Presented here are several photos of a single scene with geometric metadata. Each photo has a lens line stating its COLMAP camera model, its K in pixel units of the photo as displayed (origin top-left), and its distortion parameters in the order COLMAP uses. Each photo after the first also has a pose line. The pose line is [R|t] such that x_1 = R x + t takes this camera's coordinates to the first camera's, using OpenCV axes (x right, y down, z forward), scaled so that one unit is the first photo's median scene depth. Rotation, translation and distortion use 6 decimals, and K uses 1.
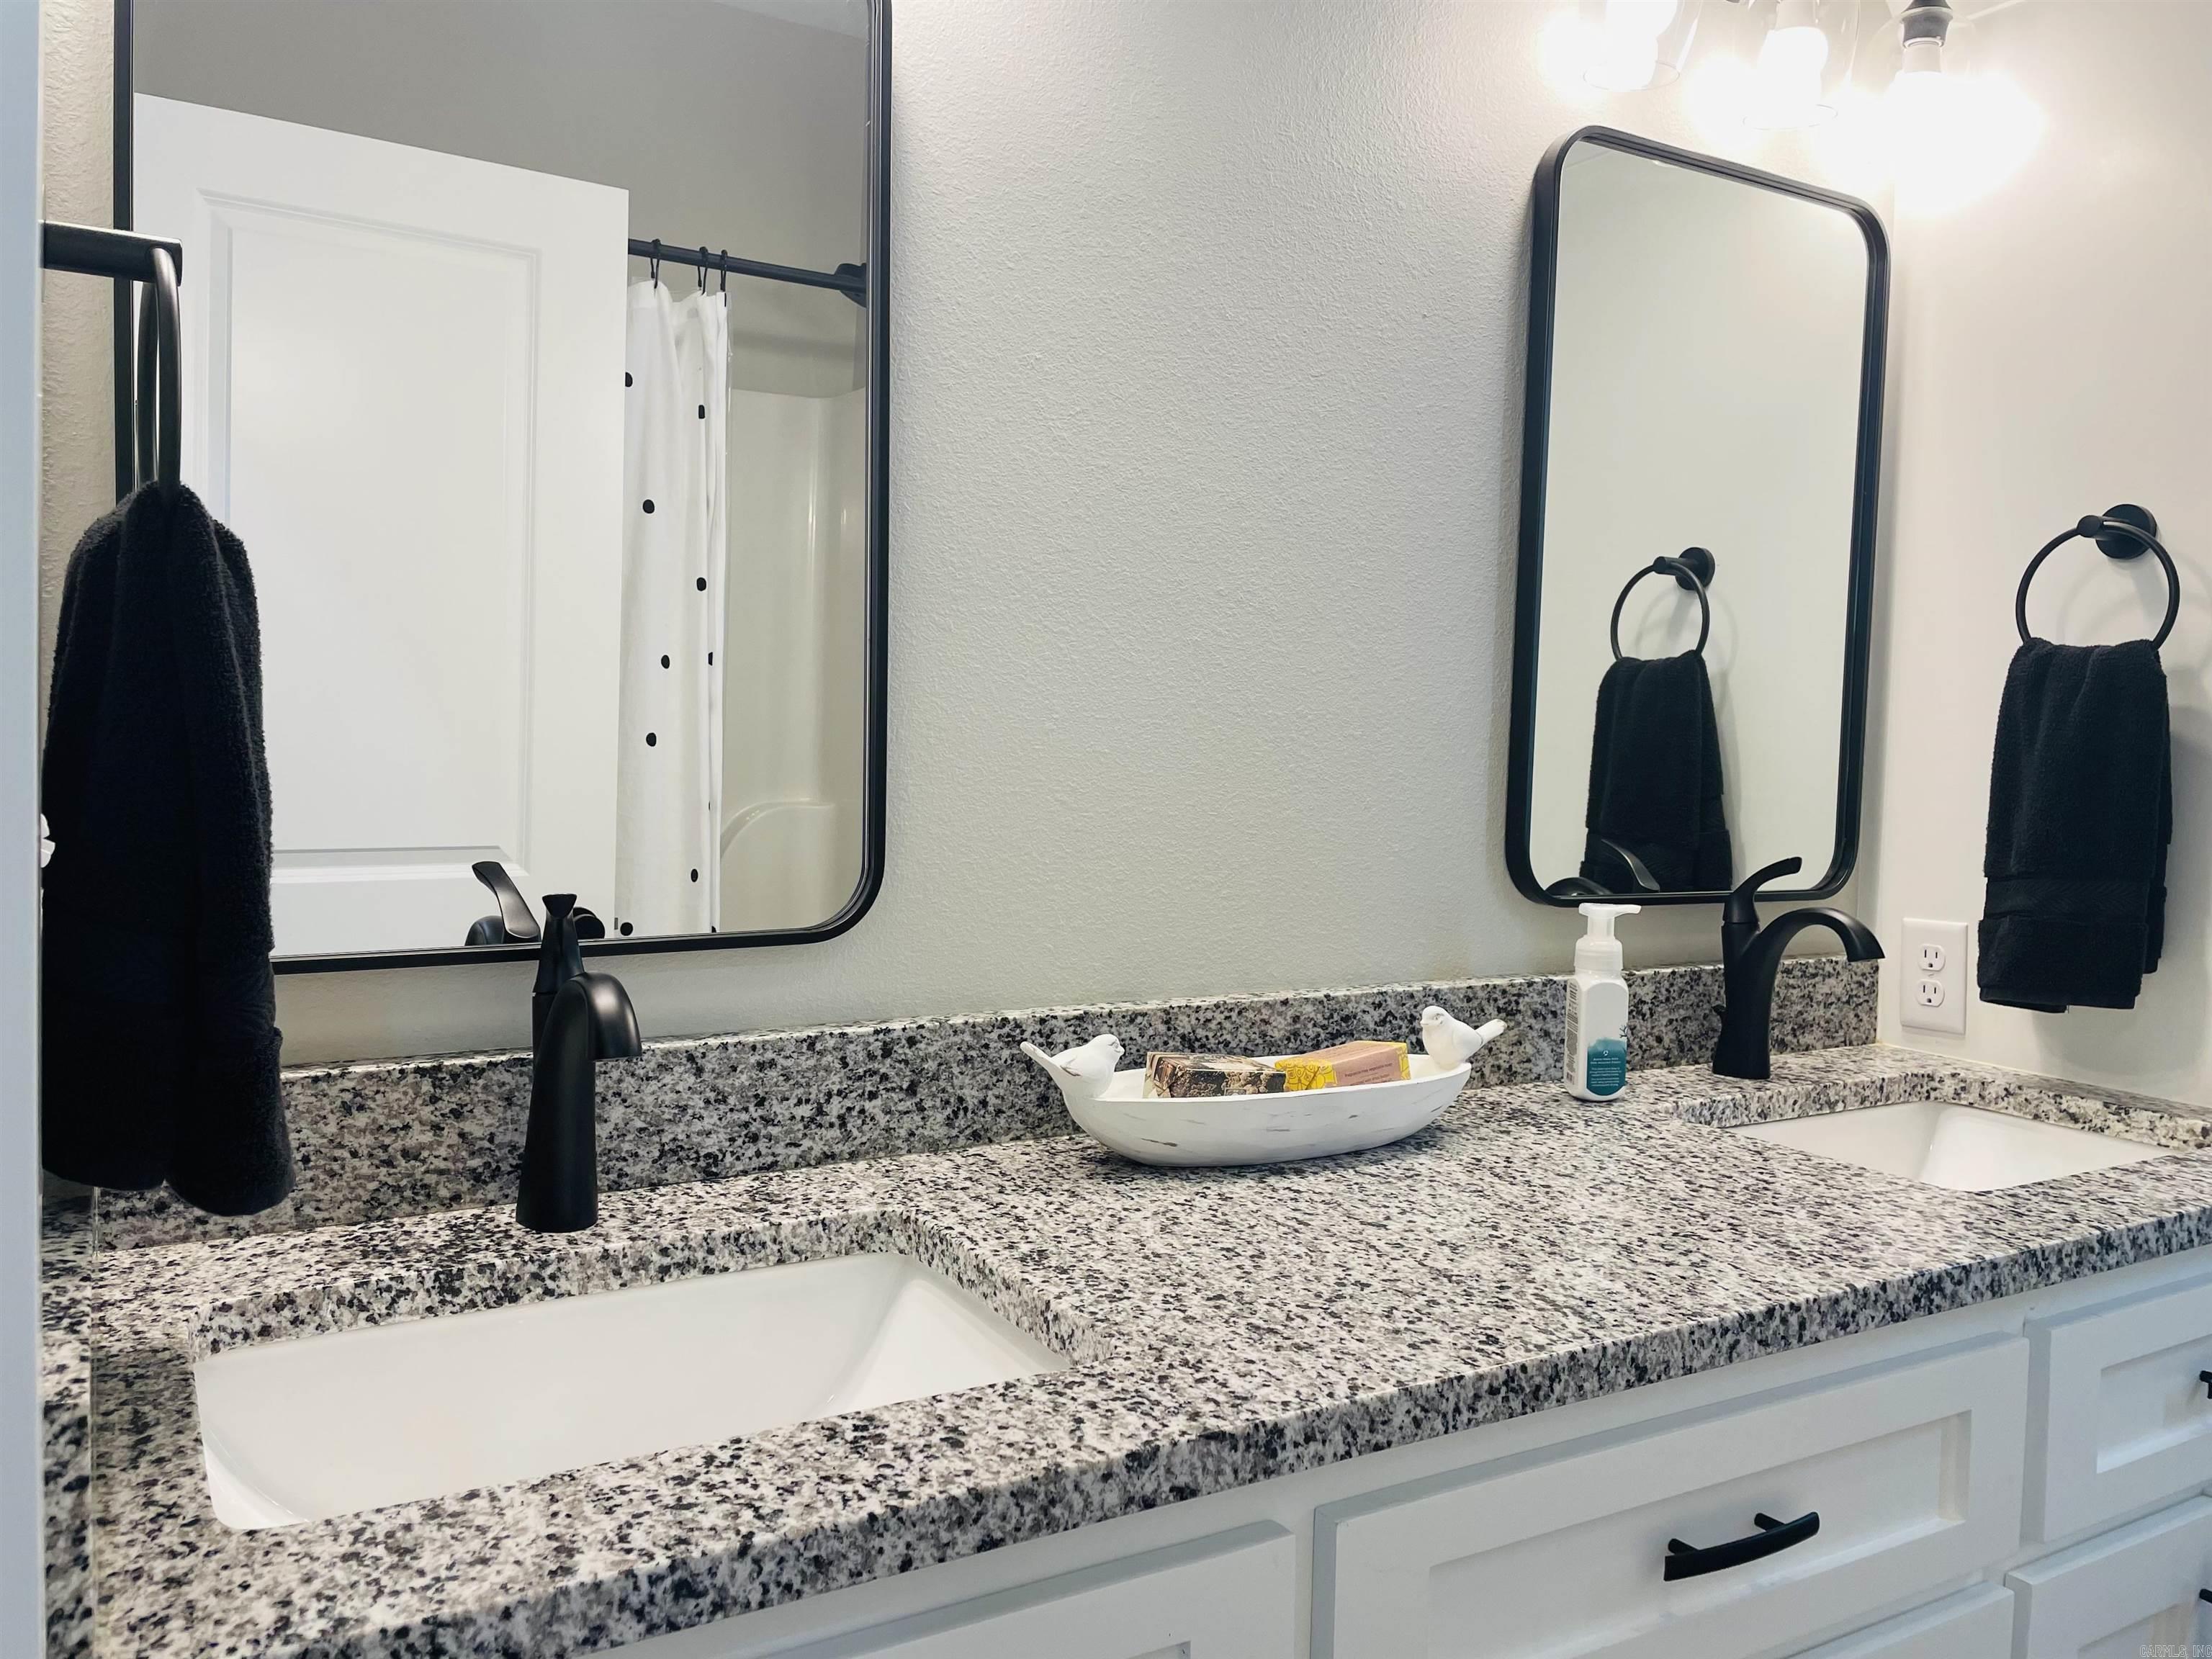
lens RADIAL K [[1661.8, 0, 1130.3], [0, 1661.8, 818.6], [0, 0, 1]] dist [0.092950, -0.115358]
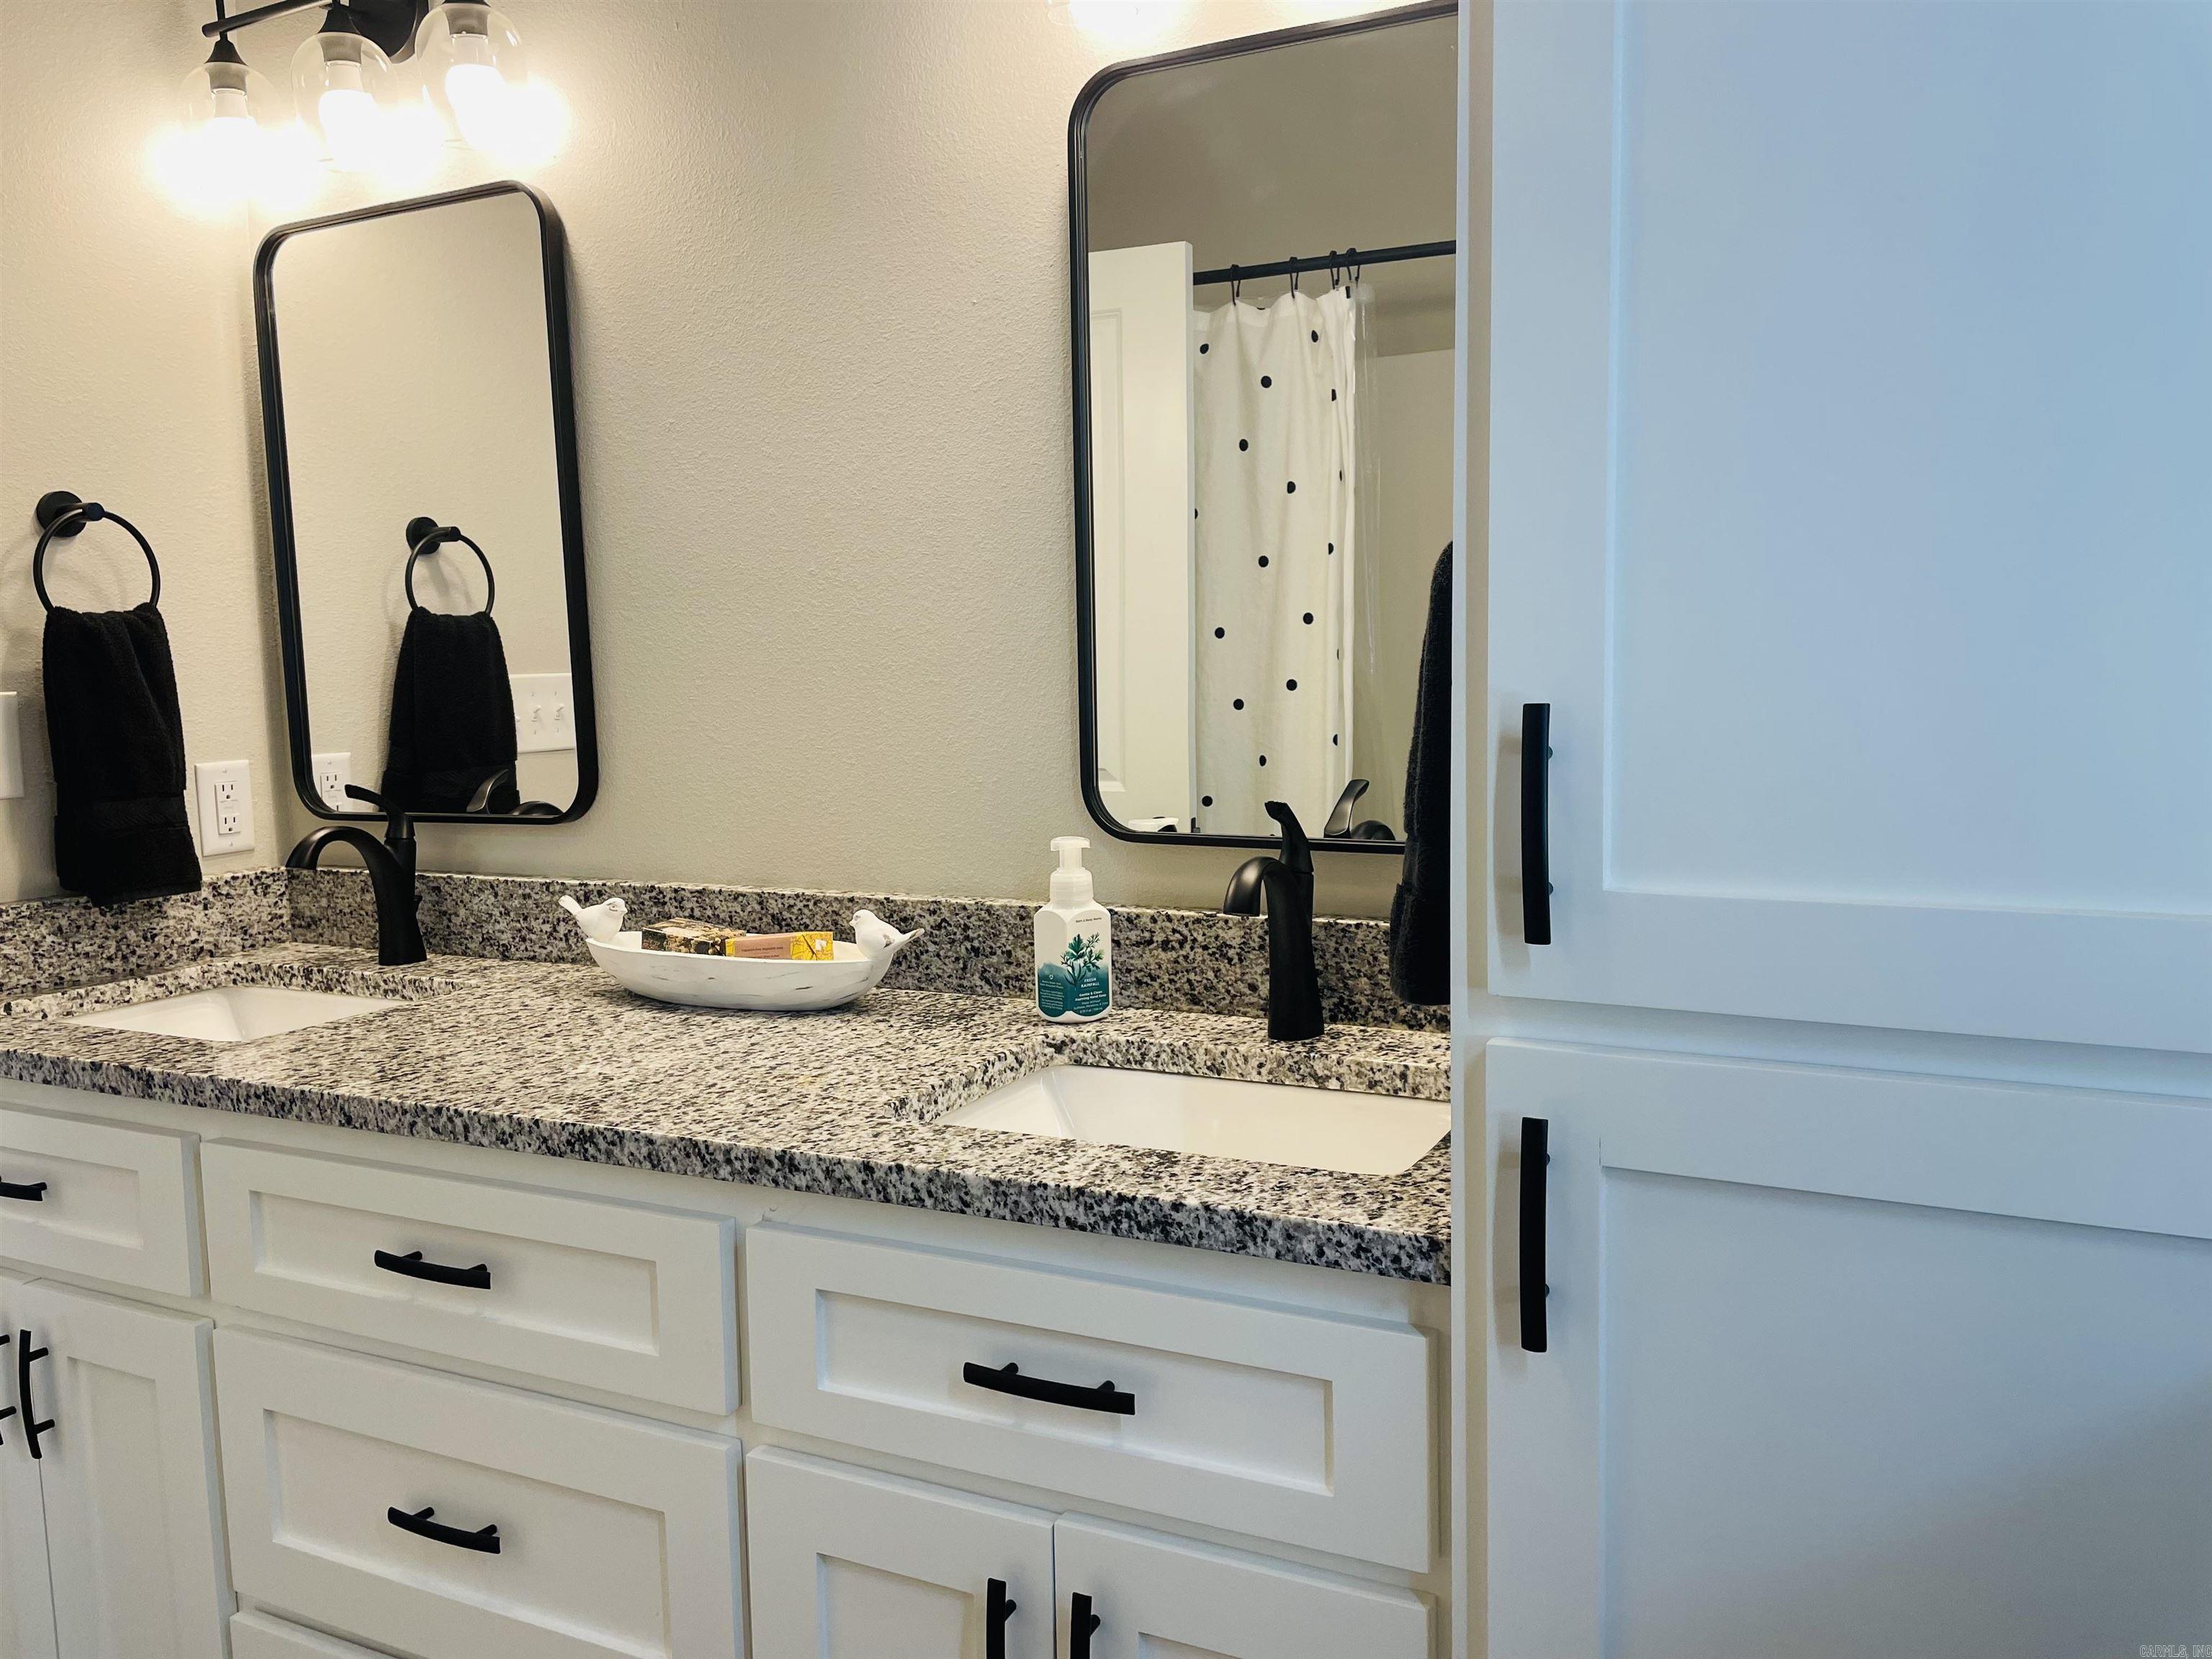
lens RADIAL K [[1661.8, 0, 1123.6], [0, 1661.8, 822.7], [0, 0, 1]] dist [0.092950, -0.115358]
pose [[0.542700, 0.043306, -0.838809, 1.532196], [-0.008903, 0.998910, 0.045811, -0.006656], [0.839879, -0.017394, 0.542494, 0.614809]]
